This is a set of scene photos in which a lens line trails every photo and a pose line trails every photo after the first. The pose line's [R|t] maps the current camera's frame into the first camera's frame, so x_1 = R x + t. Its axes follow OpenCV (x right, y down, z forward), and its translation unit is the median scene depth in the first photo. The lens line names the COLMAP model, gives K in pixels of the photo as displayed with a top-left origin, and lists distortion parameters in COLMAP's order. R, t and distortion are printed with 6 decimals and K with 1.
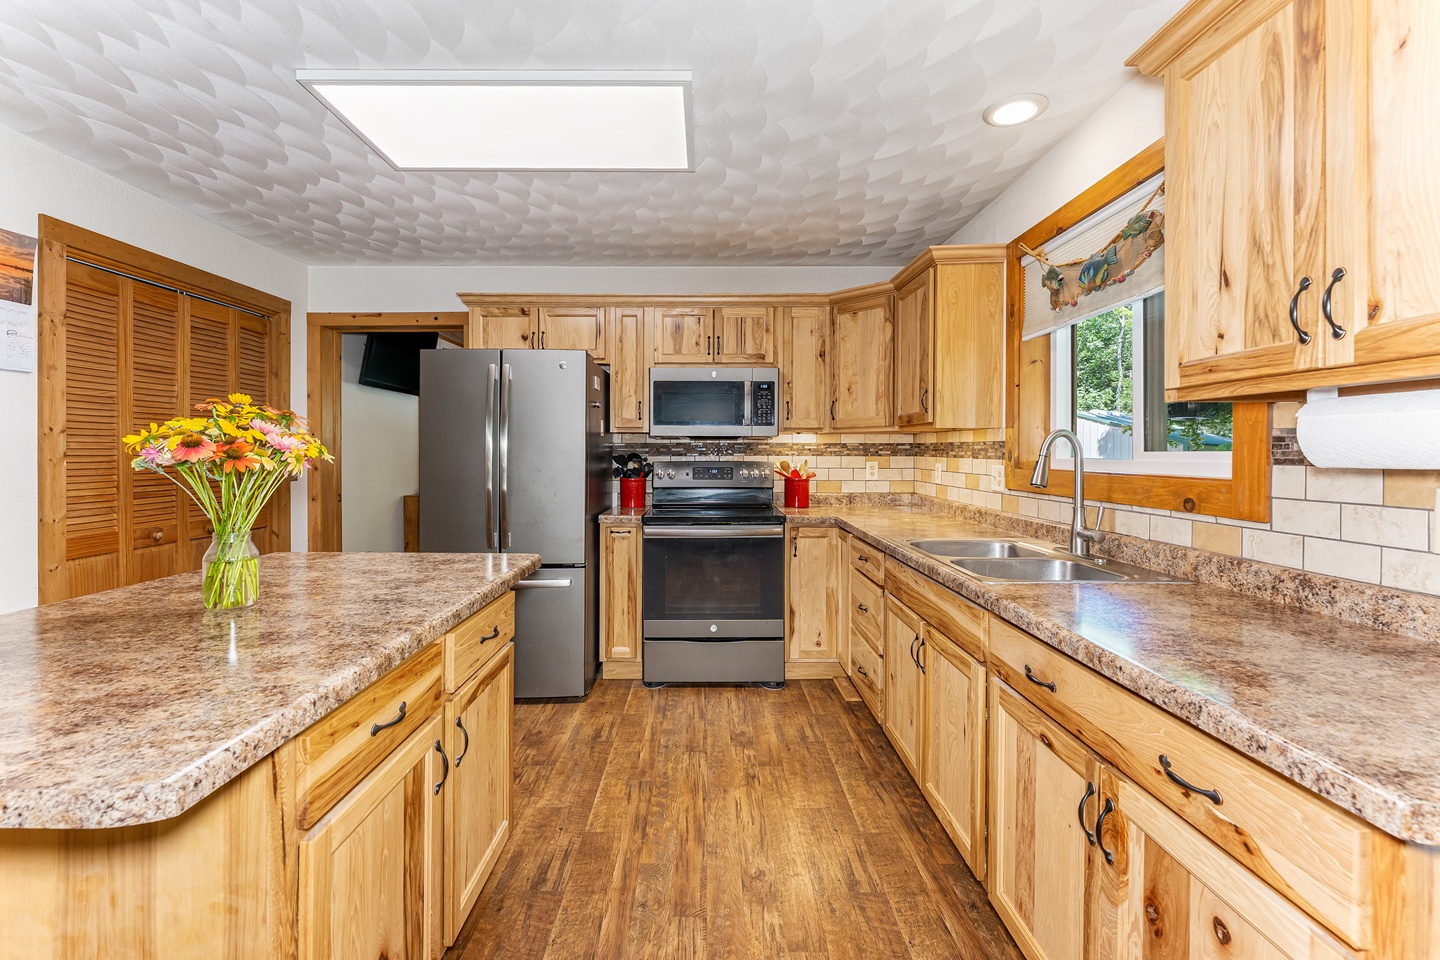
lens RADIAL K [[588.5, 0, 716.5], [0, 588.5, 458.8], [0, 0, 1]] dist [-0.001377, -0.000093]
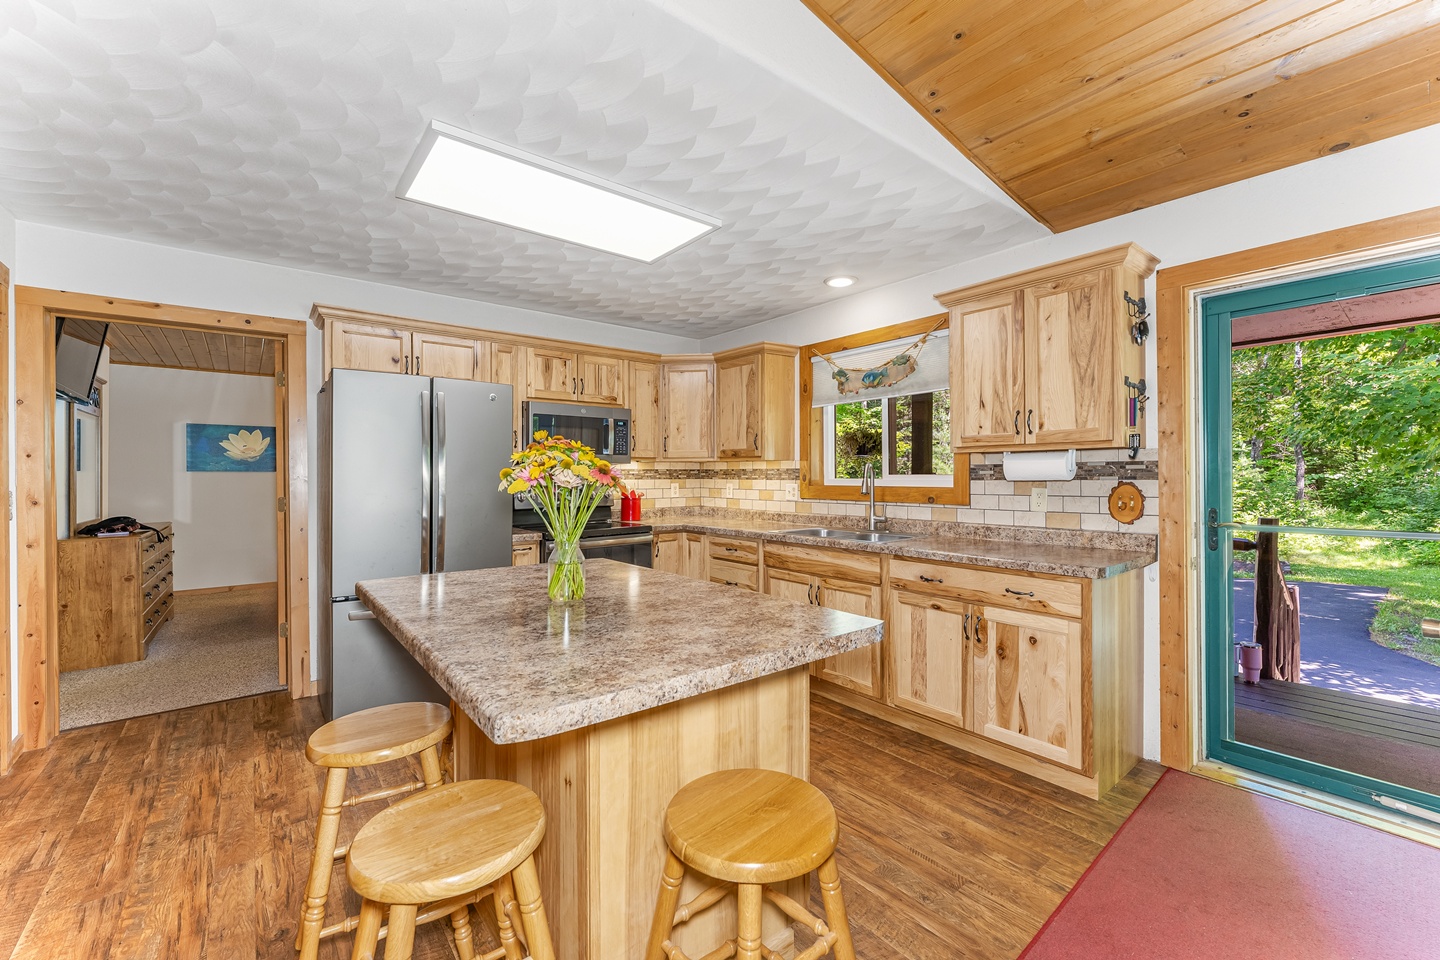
lens RADIAL K [[558.1, 0, 720.0], [0, 558.1, 480.0], [0, 0, 1]] dist [-0.000083, -0.000014]
pose [[0.793580, -0.010076, 0.608382, -0.506893], [0.012729, 0.999919, -0.000043, -0.001404], [-0.608332, 0.007778, 0.793644, -0.062390]]
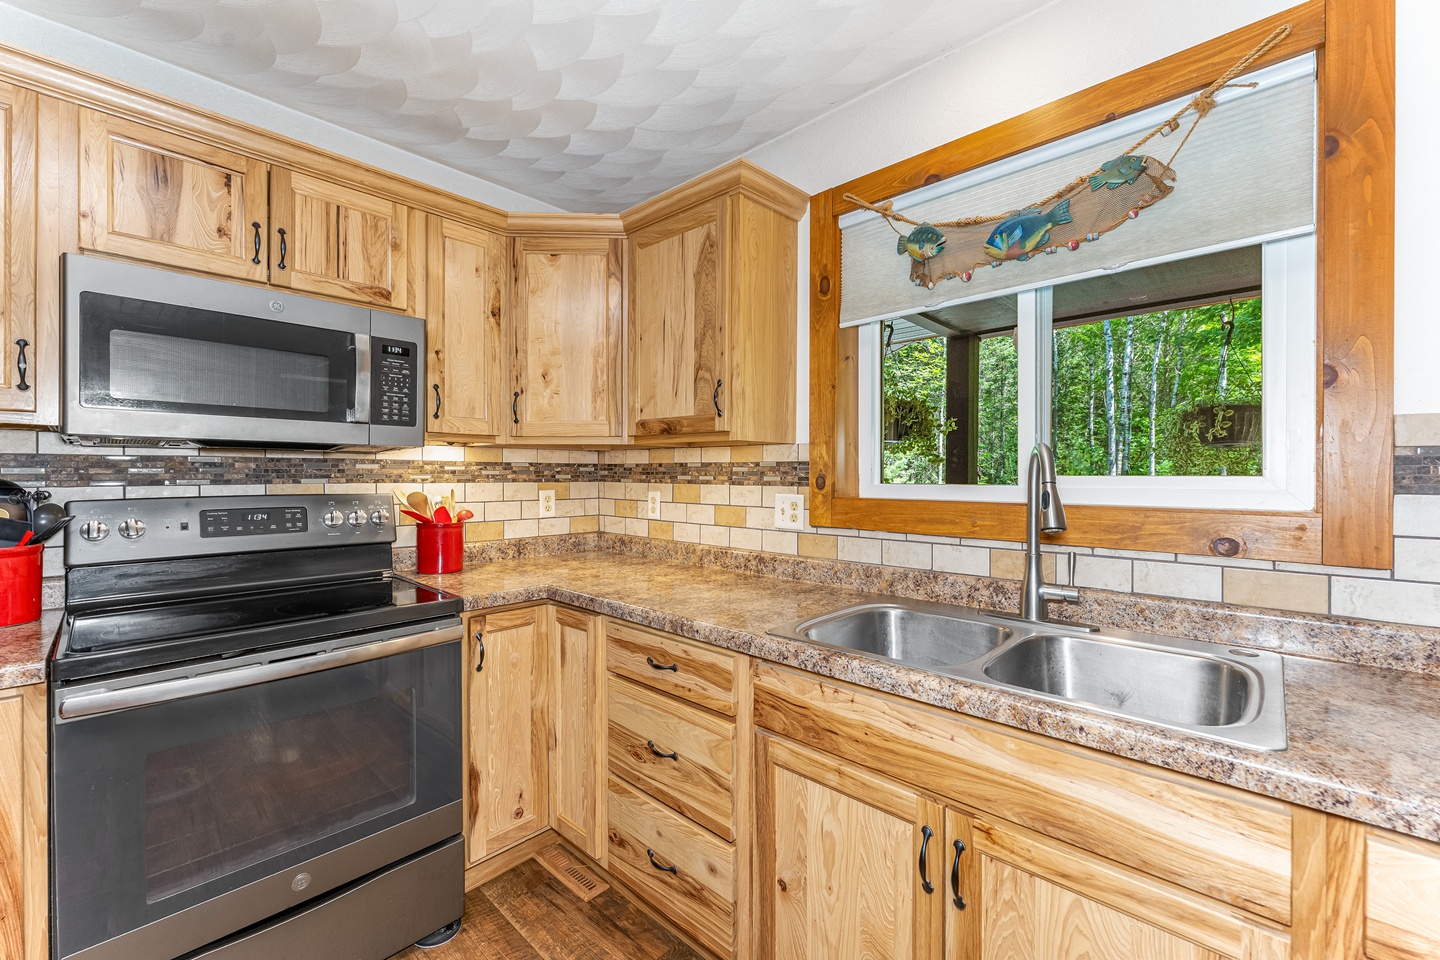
lens RADIAL K [[581.7, 0, 720.0], [0, 581.7, 480.0], [0, 0, 1]] dist [-0.001917, -0.000124]
pose [[0.700673, -0.005636, 0.713460, -0.091571], [0.008255, 0.999966, -0.000207, -0.006299], [-0.713435, 0.006035, 0.700696, 0.473668]]
